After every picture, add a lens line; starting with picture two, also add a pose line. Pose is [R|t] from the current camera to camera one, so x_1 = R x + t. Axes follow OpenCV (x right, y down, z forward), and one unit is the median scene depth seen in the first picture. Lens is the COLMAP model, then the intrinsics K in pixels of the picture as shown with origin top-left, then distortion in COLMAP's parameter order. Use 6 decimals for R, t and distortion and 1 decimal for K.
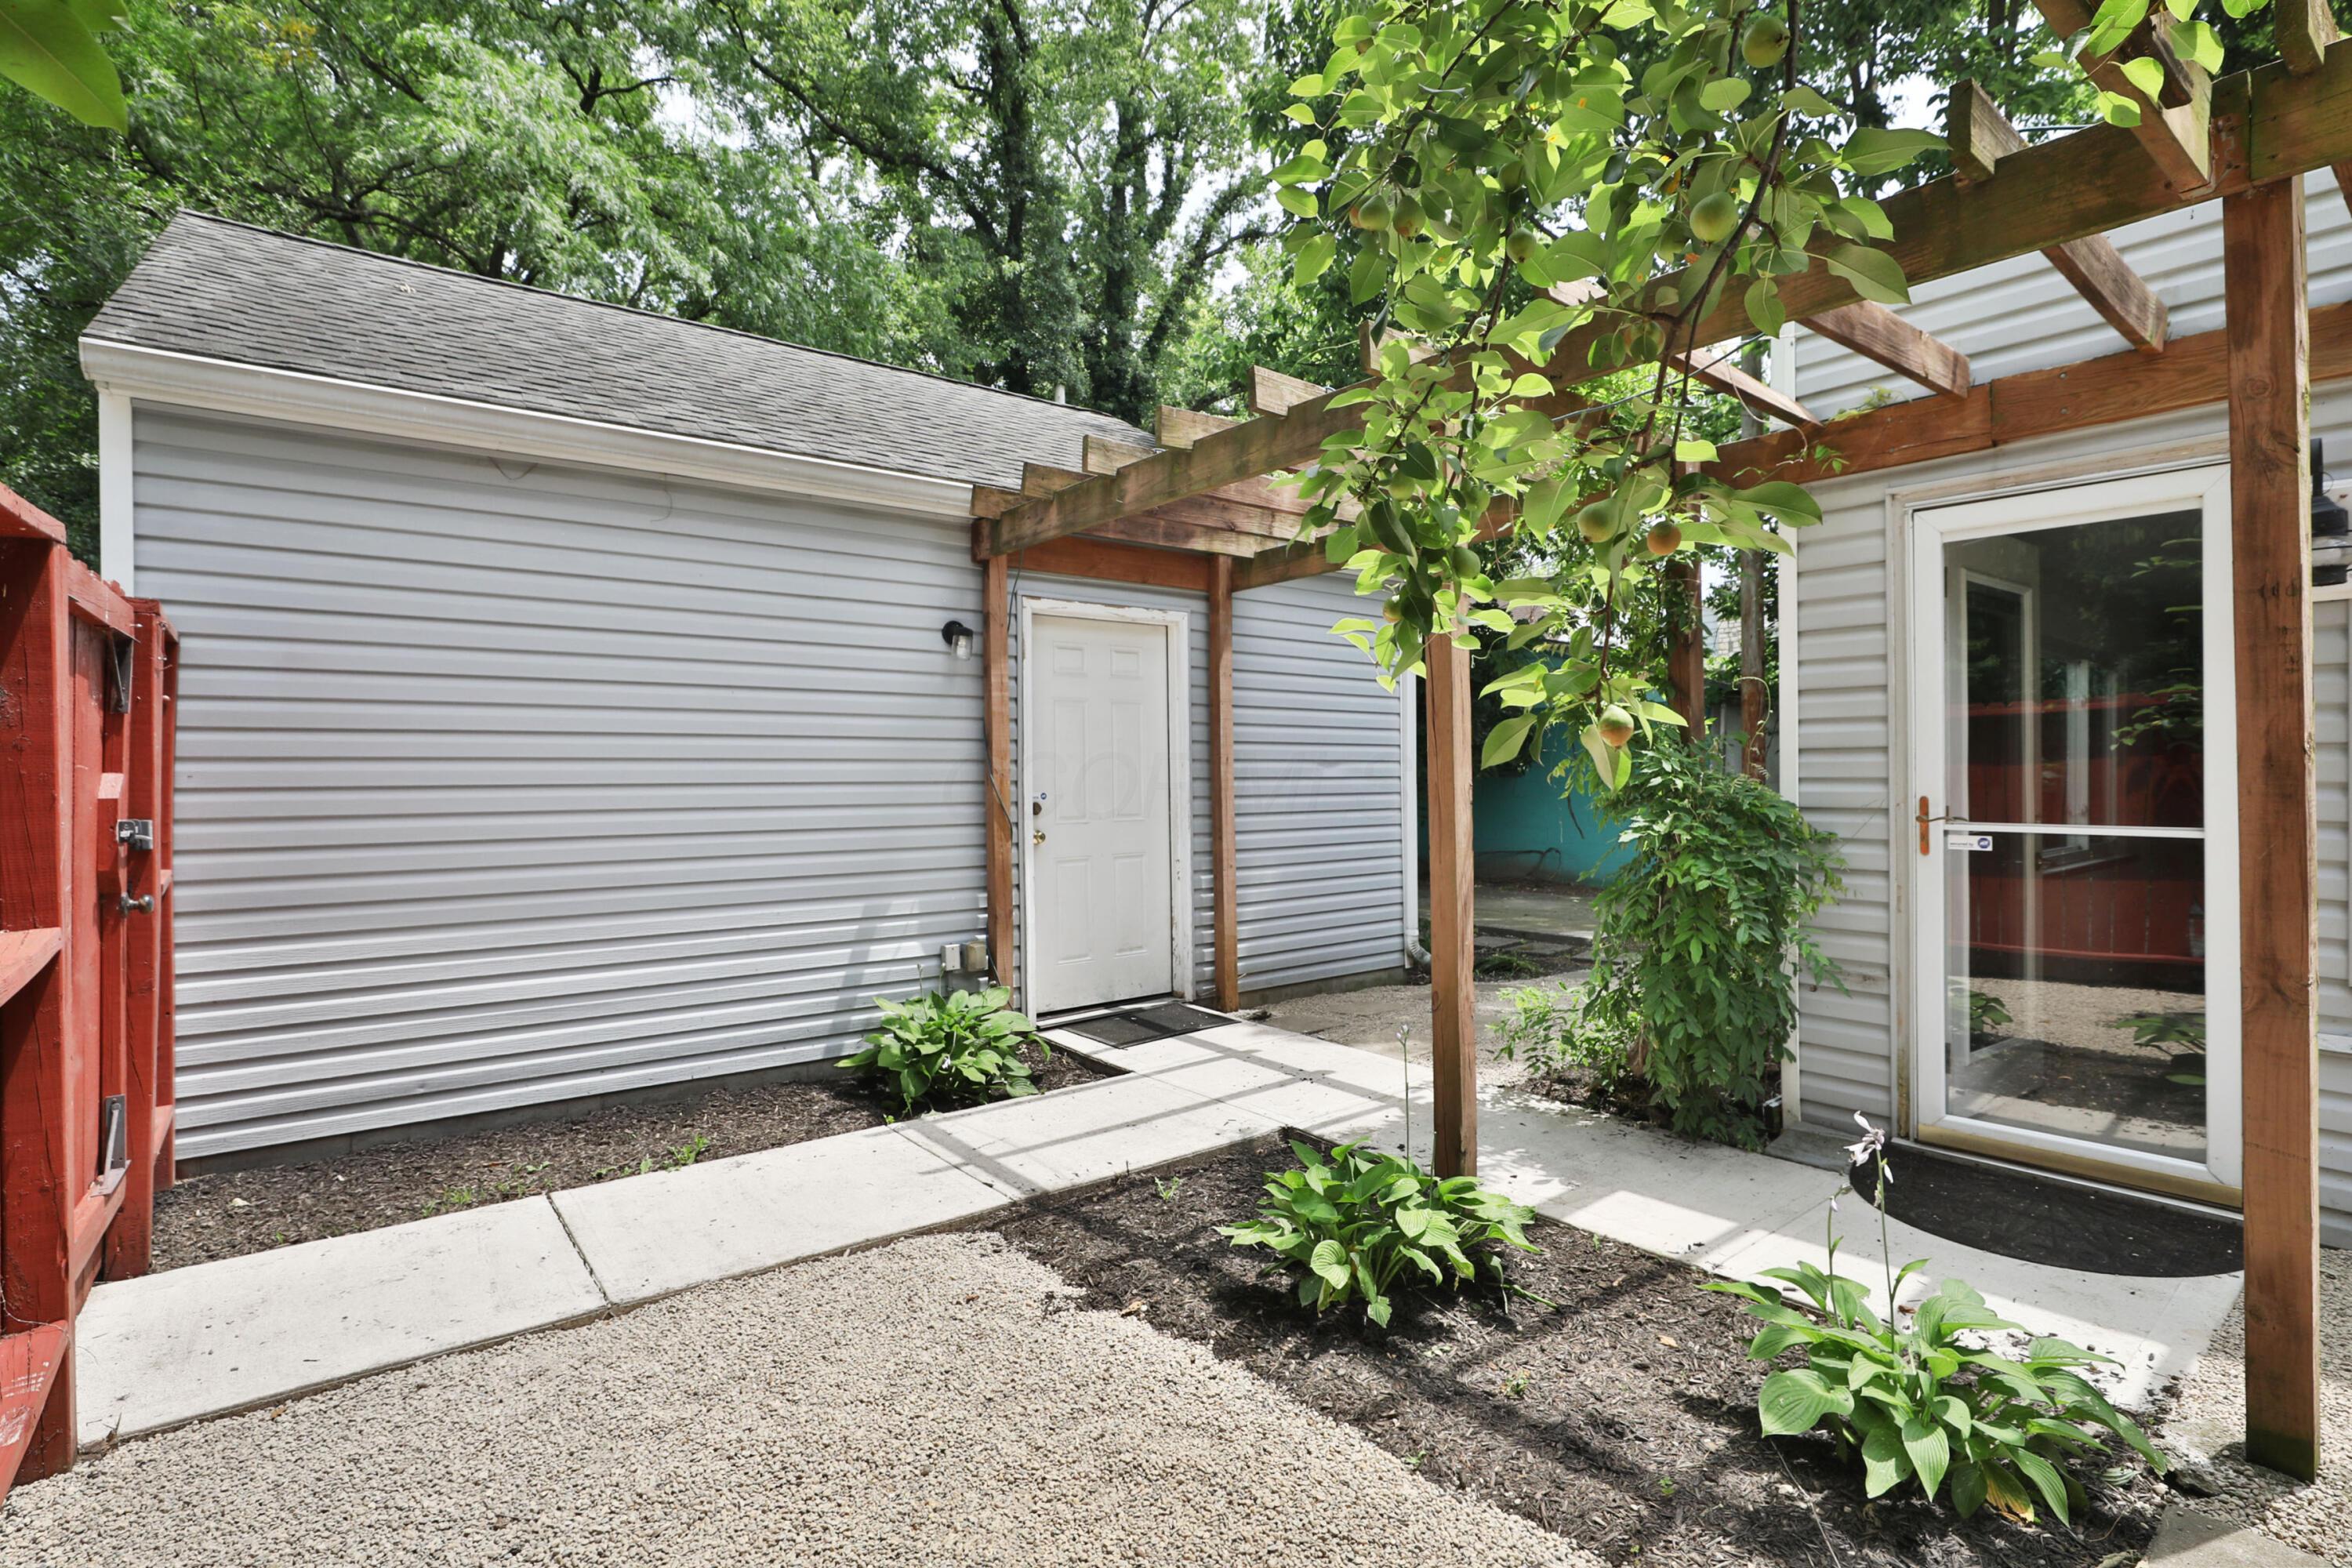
lens RADIAL K [[1129.4, 0, 1143.2], [0, 1129.4, 774.1], [0, 0, 1]] dist [-0.015529, -0.000114]
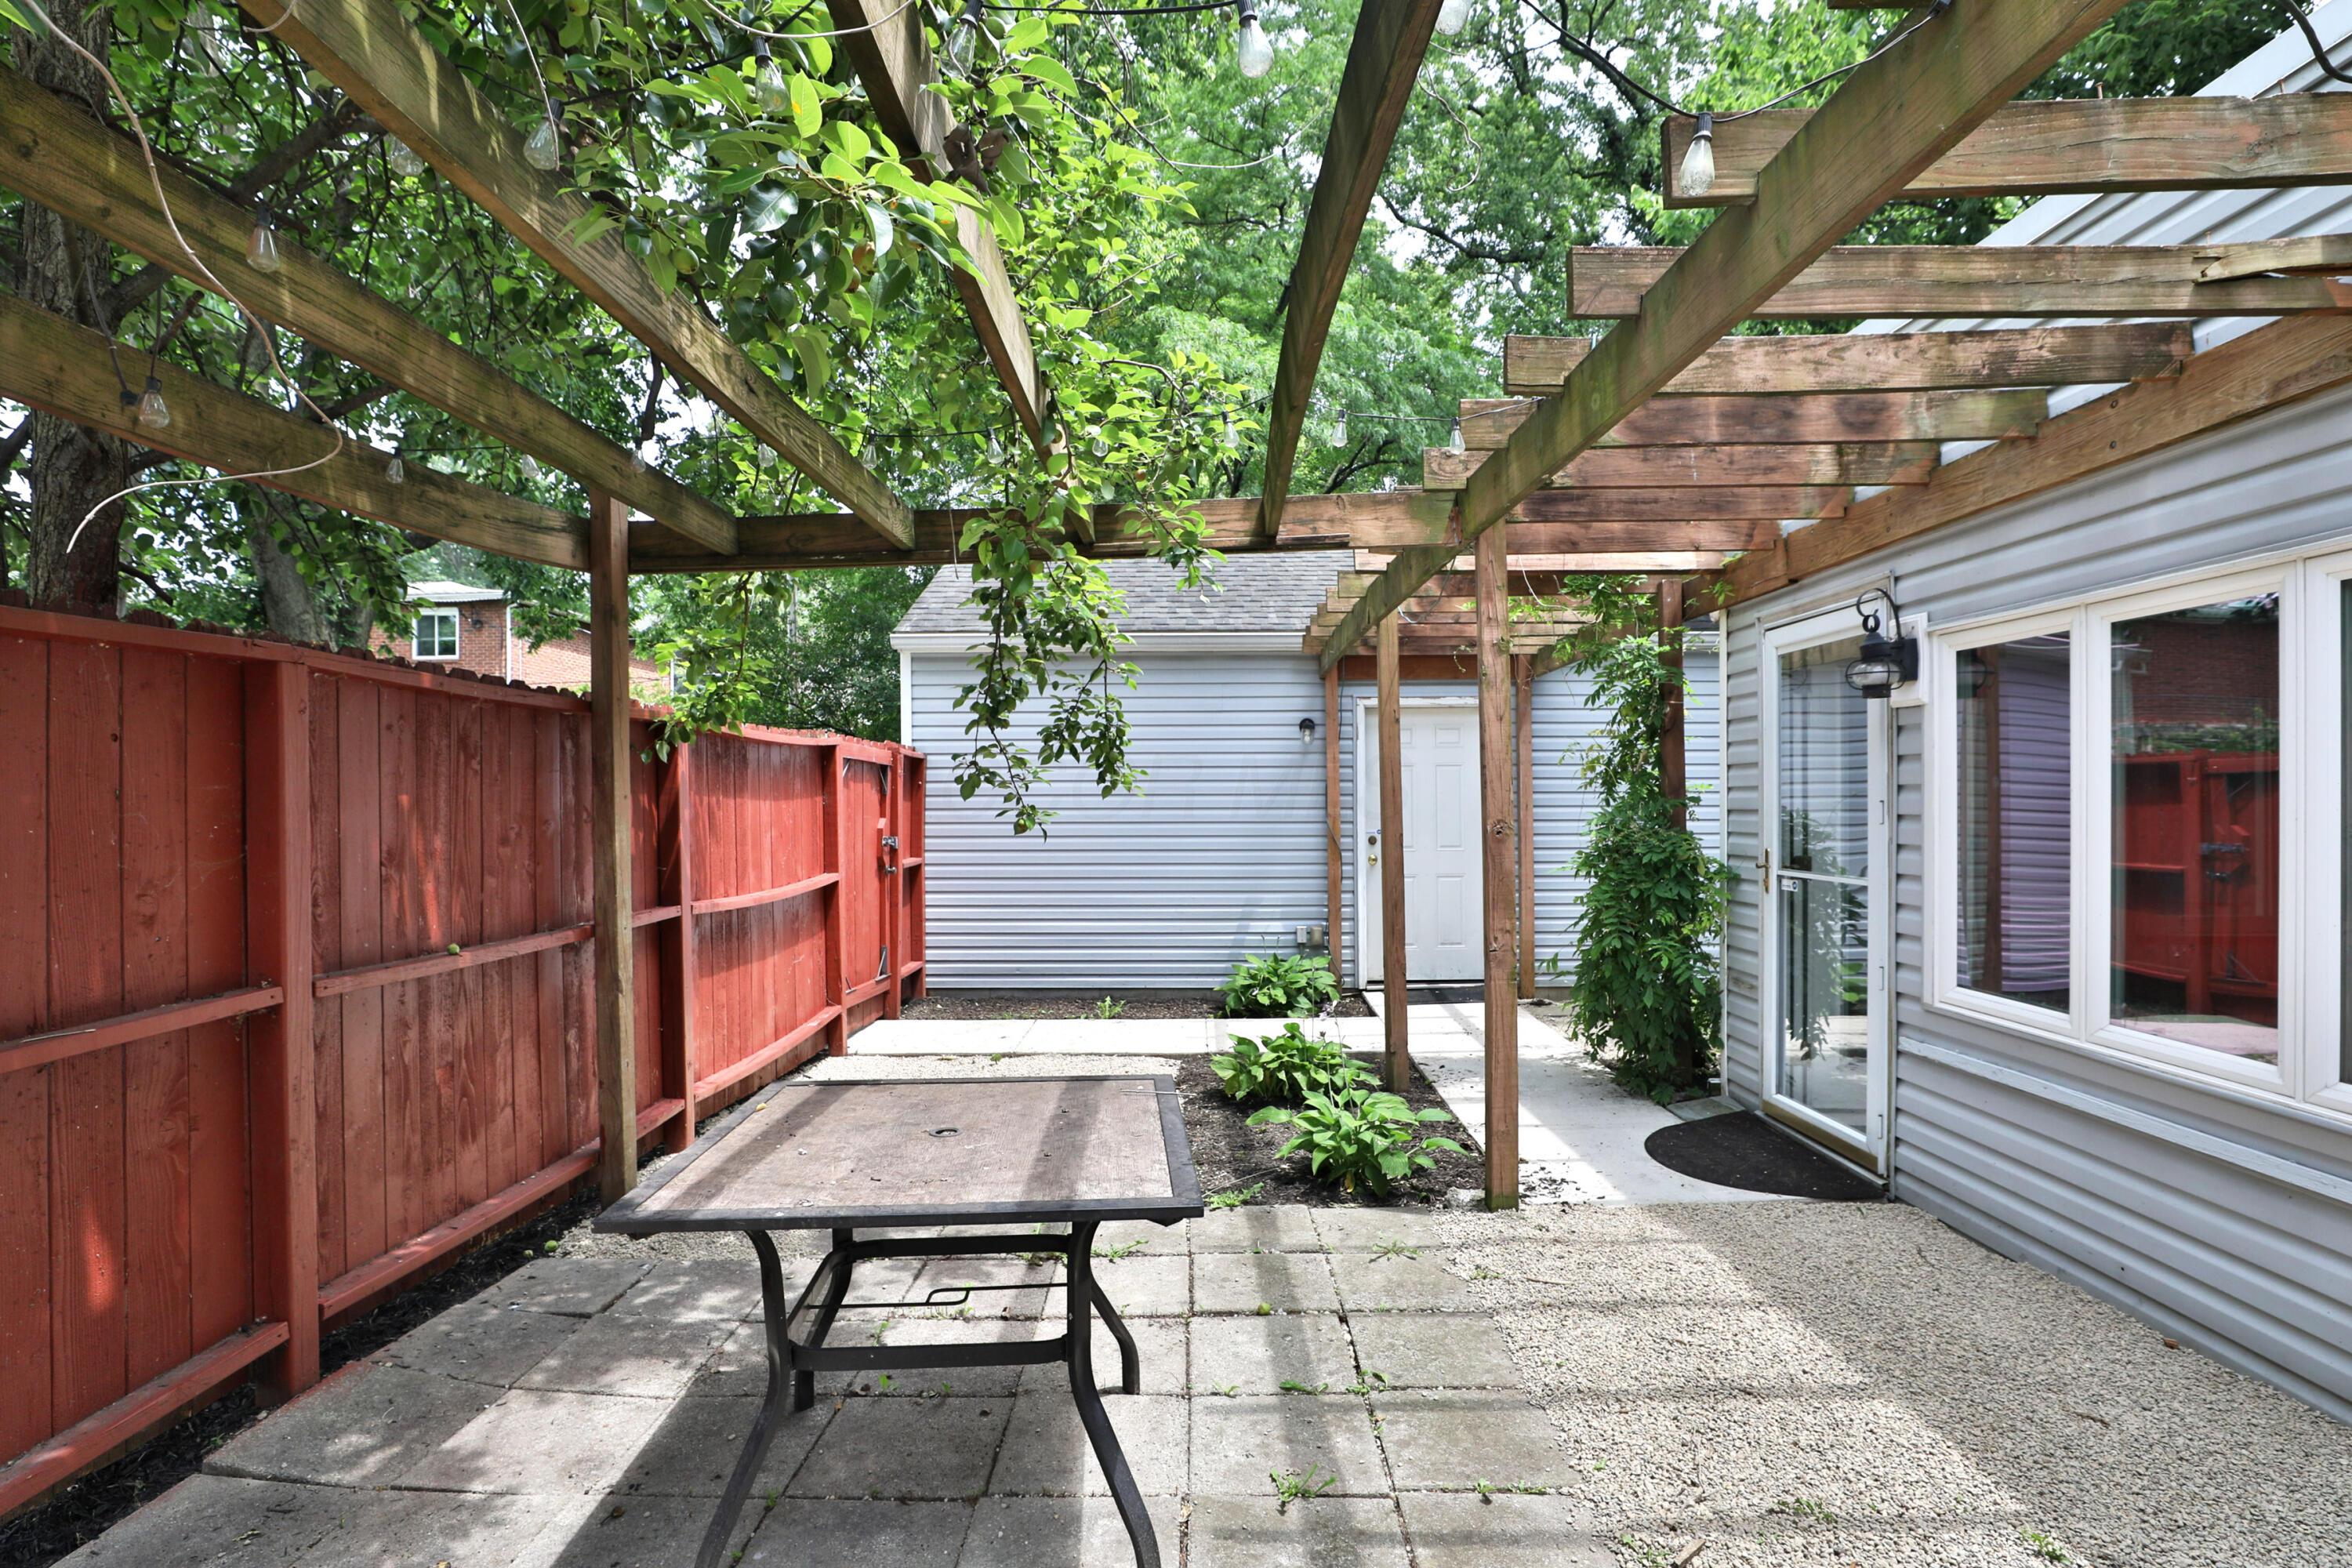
lens RADIAL K [[1098.4, 0, 1176.9], [0, 1098.4, 795.9], [0, 0, 1]] dist [-0.025394, 0.000033]
pose [[0.778988, -0.000493, -0.627039, 0.677352], [-0.000724, 0.999998, -0.001686, -0.028123], [0.627039, 0.001768, 0.778986, -0.301702]]
